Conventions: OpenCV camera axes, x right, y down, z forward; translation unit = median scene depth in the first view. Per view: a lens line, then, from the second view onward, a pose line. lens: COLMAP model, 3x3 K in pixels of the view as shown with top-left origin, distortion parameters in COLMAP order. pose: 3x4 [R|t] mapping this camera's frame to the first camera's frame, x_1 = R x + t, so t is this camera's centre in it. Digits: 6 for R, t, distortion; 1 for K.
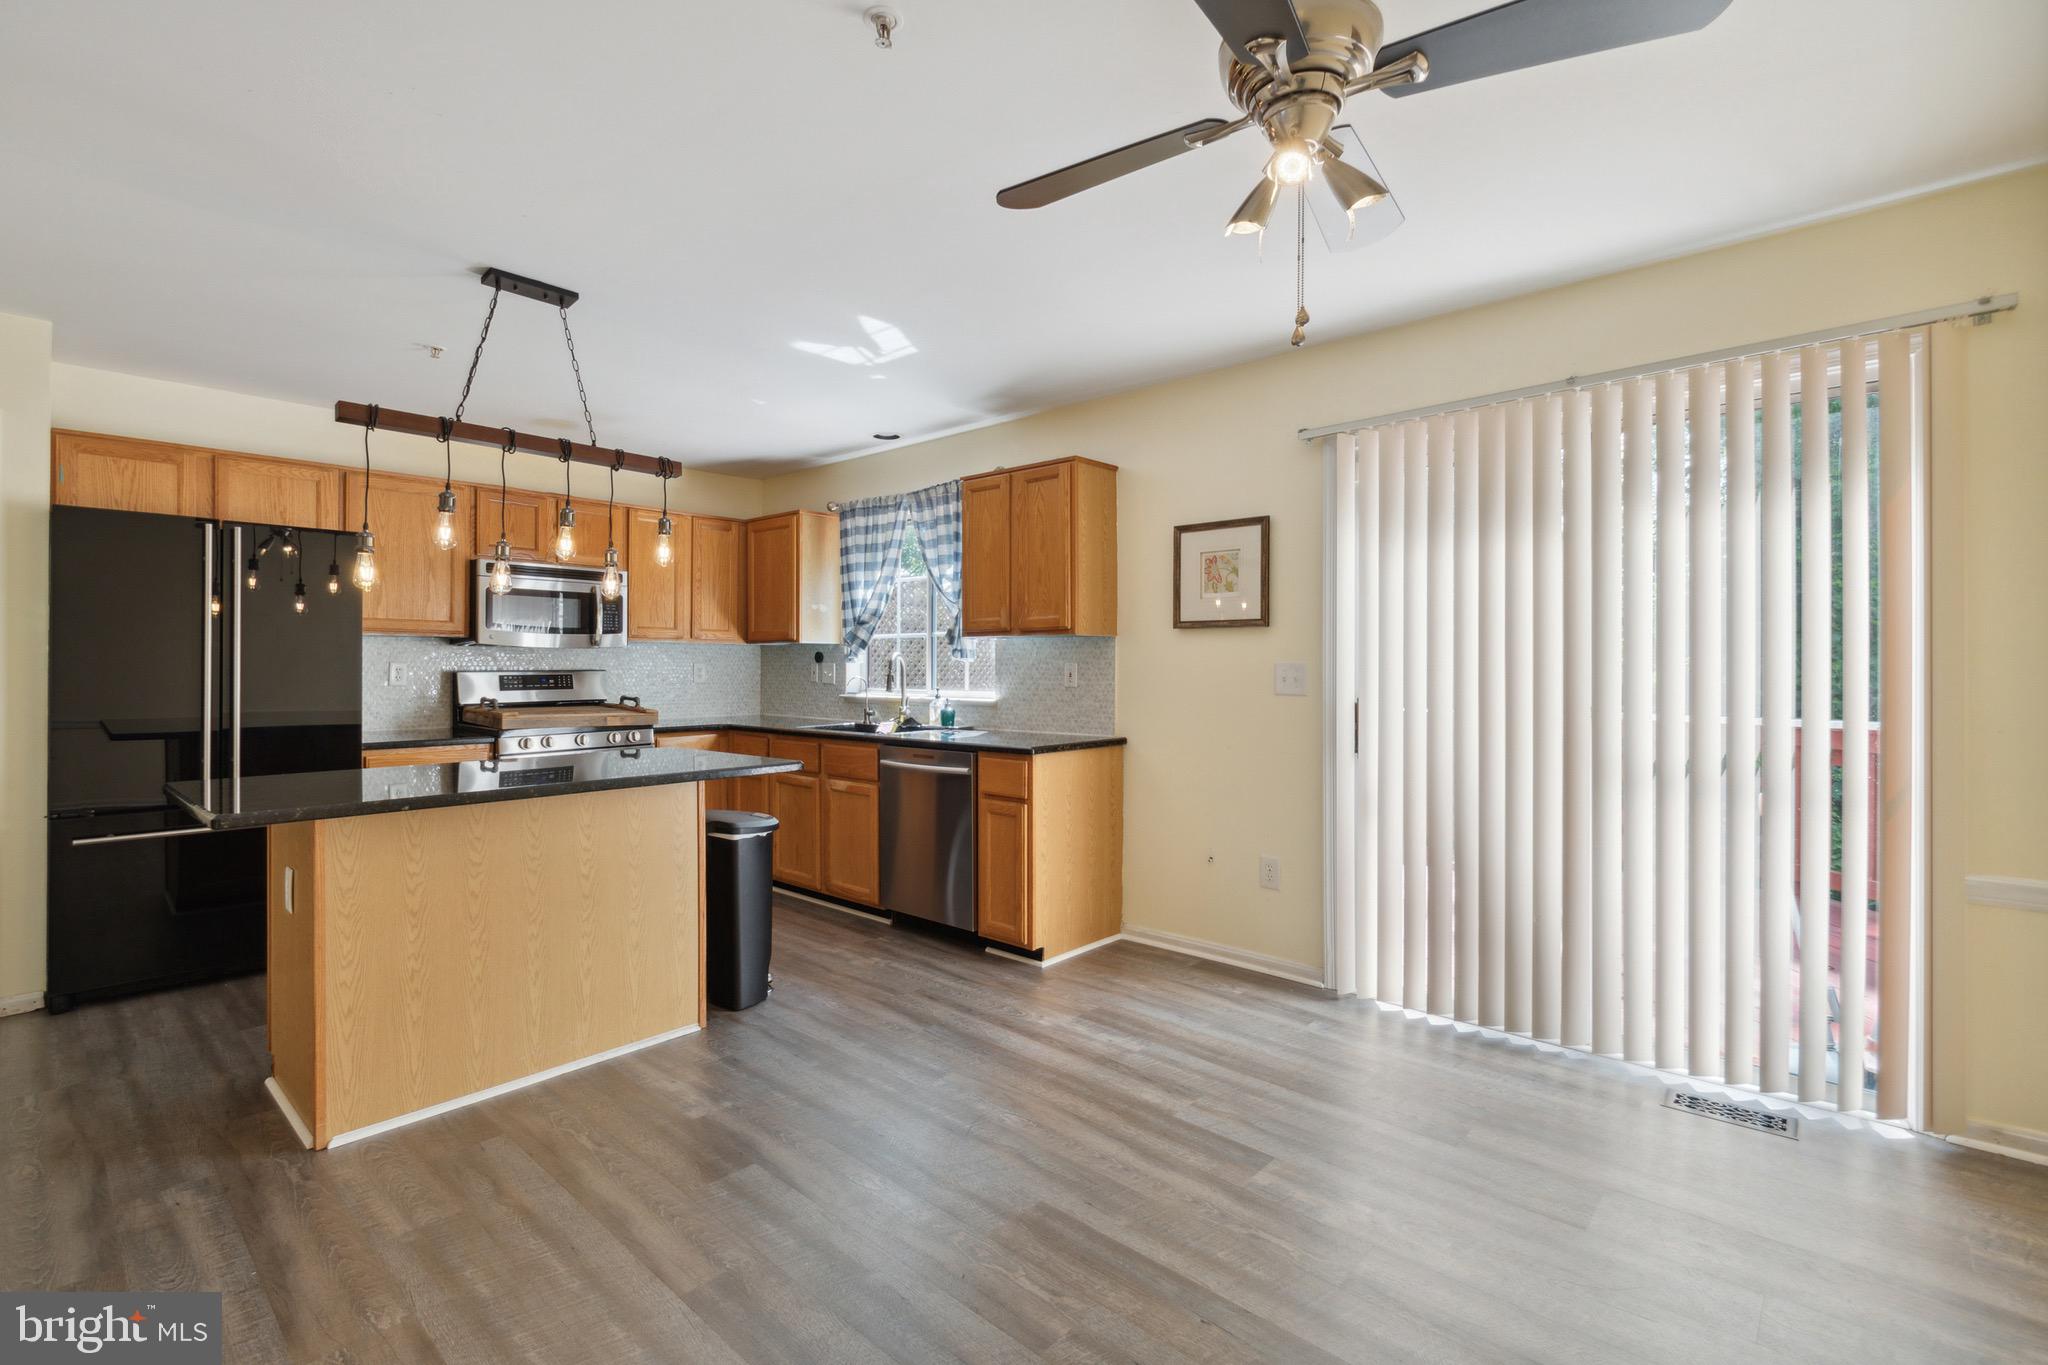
lens RADIAL K [[919.6, 0, 999.9], [0, 919.6, 650.0], [0, 0, 1]] dist [-0.000875, 0.000019]
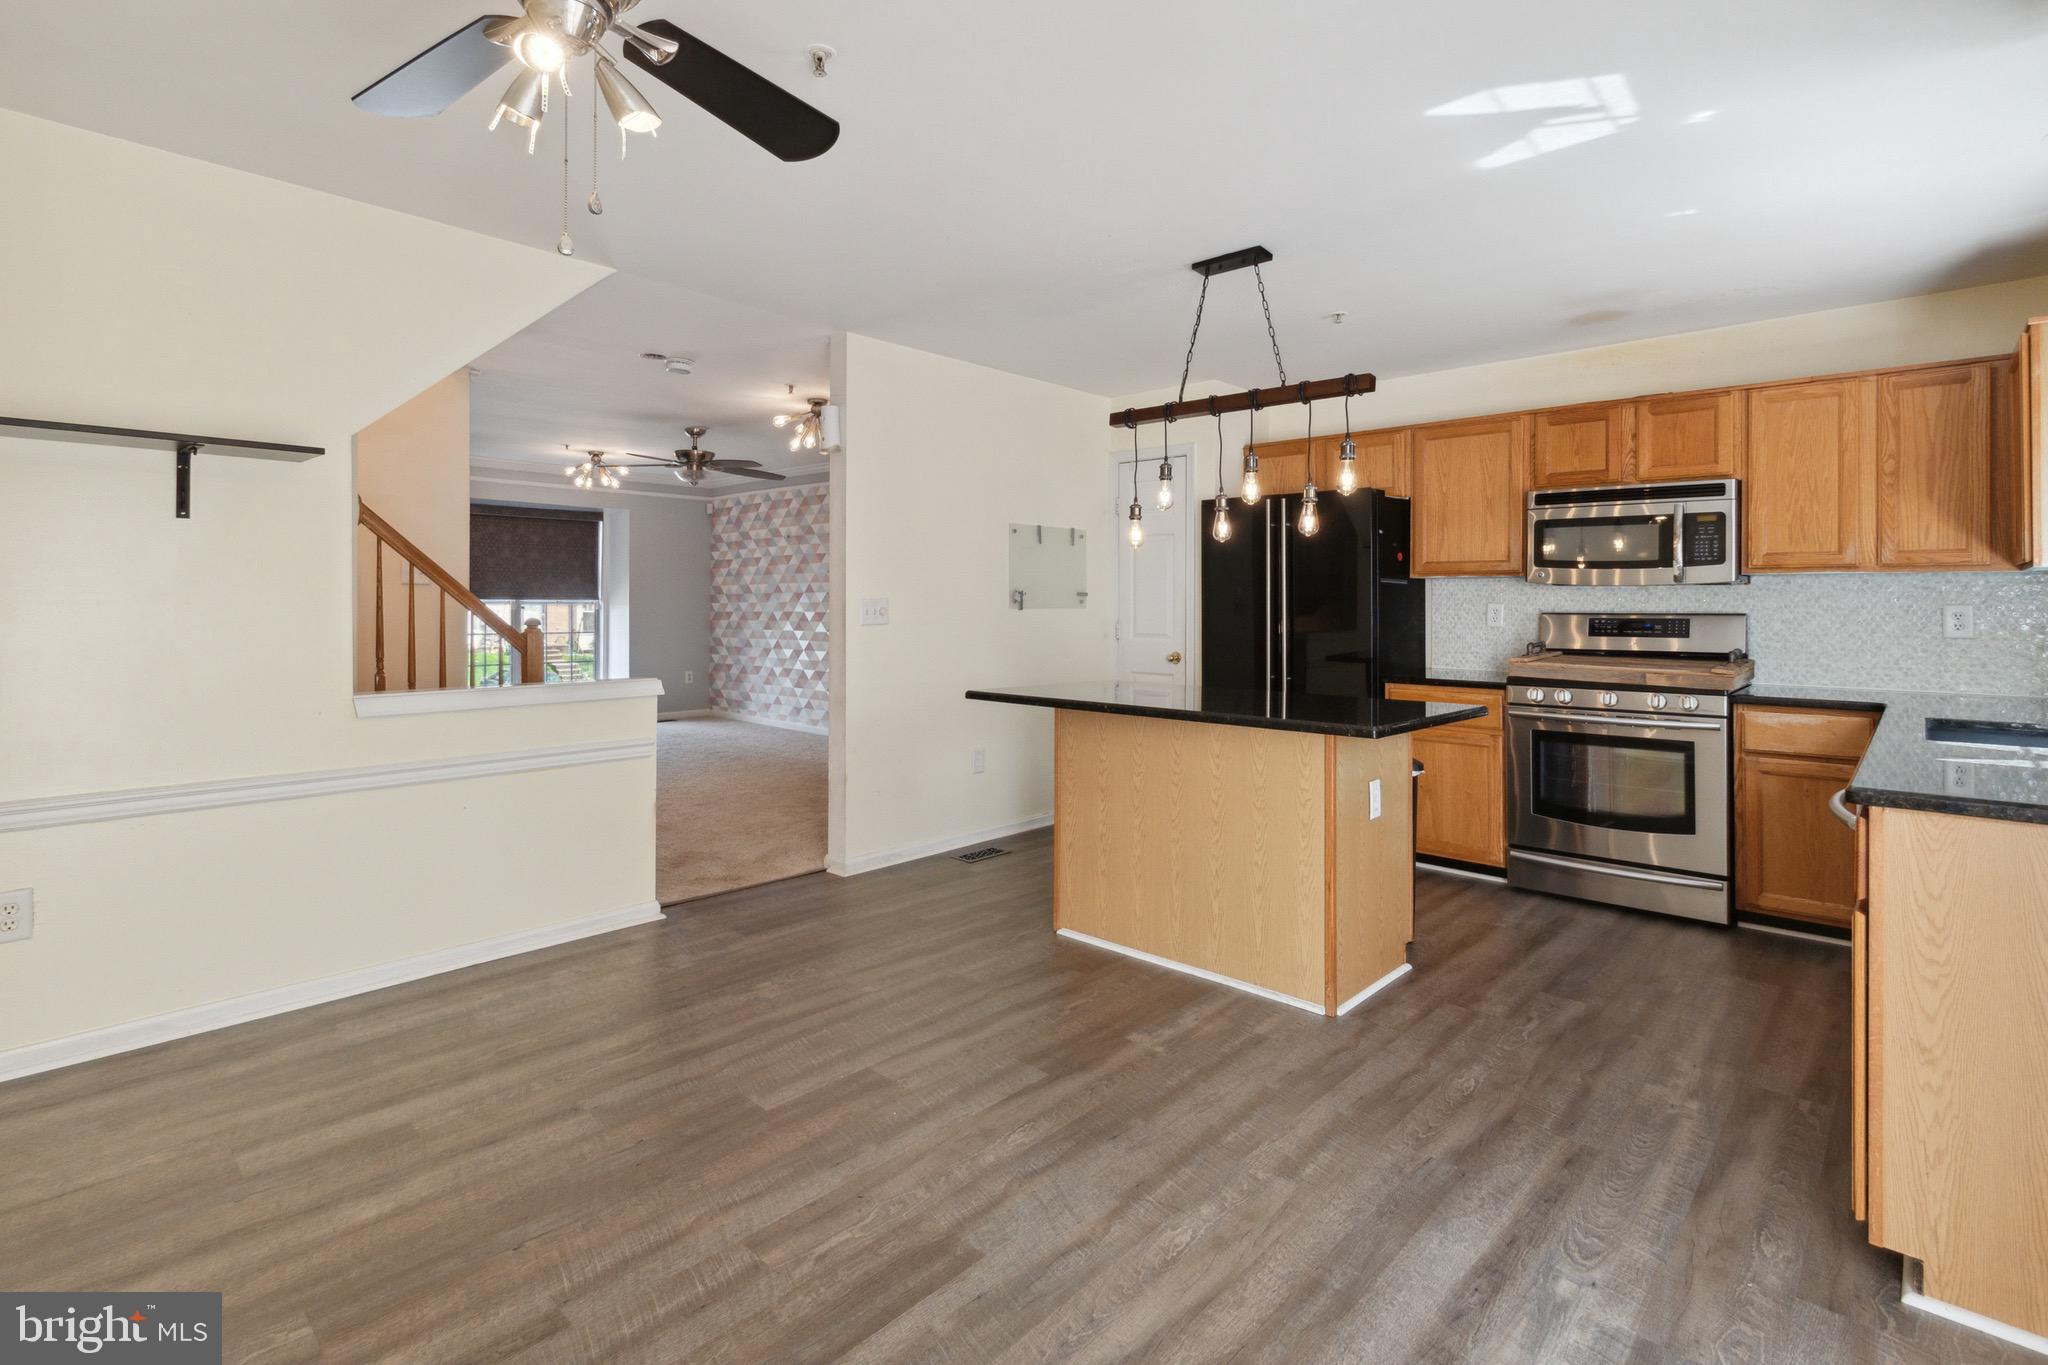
lens RADIAL K [[999.8, 0, 1015.8], [0, 999.8, 592.1], [0, 0, 1]] dist [-0.004037, -0.000716]
pose [[-0.024905, -0.012104, -0.999617, 0.662931], [0.009616, 0.999878, -0.012347, 0.013534], [0.999644, -0.009920, -0.024785, 0.743047]]
